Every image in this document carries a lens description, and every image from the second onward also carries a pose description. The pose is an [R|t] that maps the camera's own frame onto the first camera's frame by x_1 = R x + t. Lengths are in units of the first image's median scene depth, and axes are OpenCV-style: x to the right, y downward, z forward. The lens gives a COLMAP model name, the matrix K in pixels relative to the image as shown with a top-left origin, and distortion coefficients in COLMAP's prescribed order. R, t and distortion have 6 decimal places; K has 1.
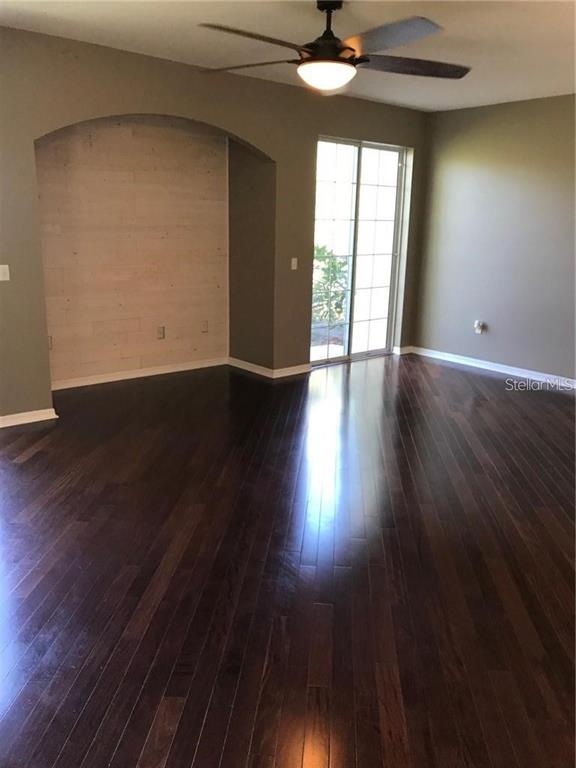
lens RADIAL K [[623.4, 0, 291.5], [0, 623.4, 392.3], [0, 0, 1]] dist [0.043221, -0.054006]
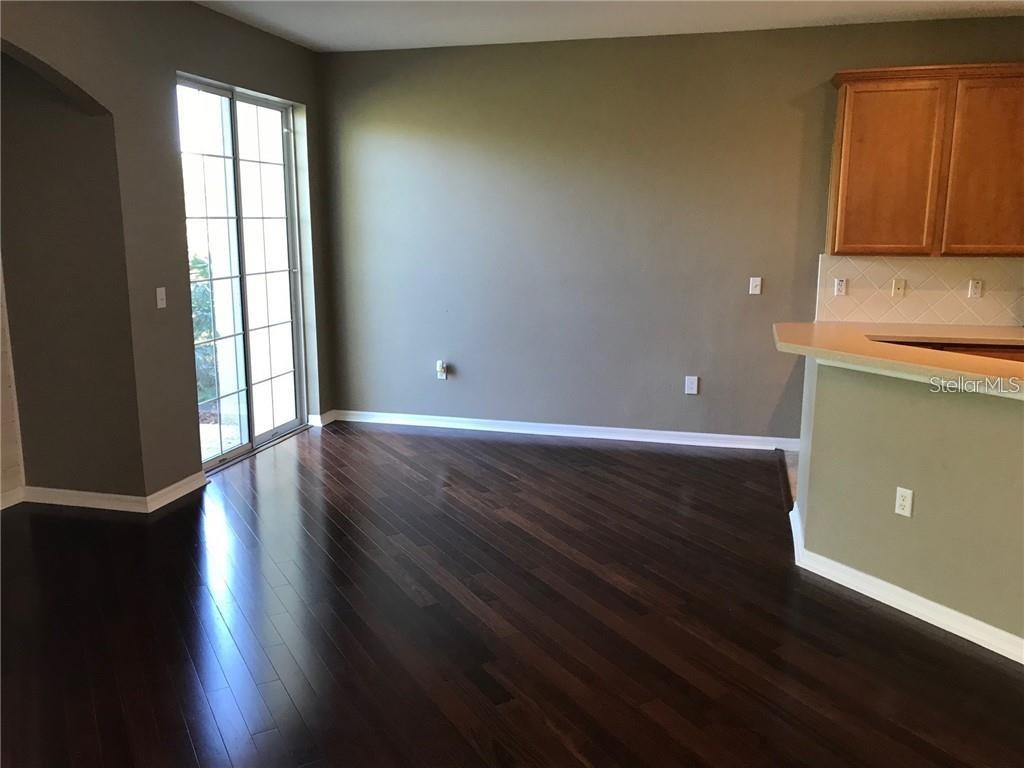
lens RADIAL K [[831.2, 0, 513.8], [0, 831.2, 389.0], [0, 0, 1]] dist [0.043221, -0.054006]
pose [[0.823731, -0.133660, 0.551001, -0.143570], [0.169154, 0.985493, -0.013823, -0.060410], [-0.541159, 0.104590, 0.834390, 0.215126]]
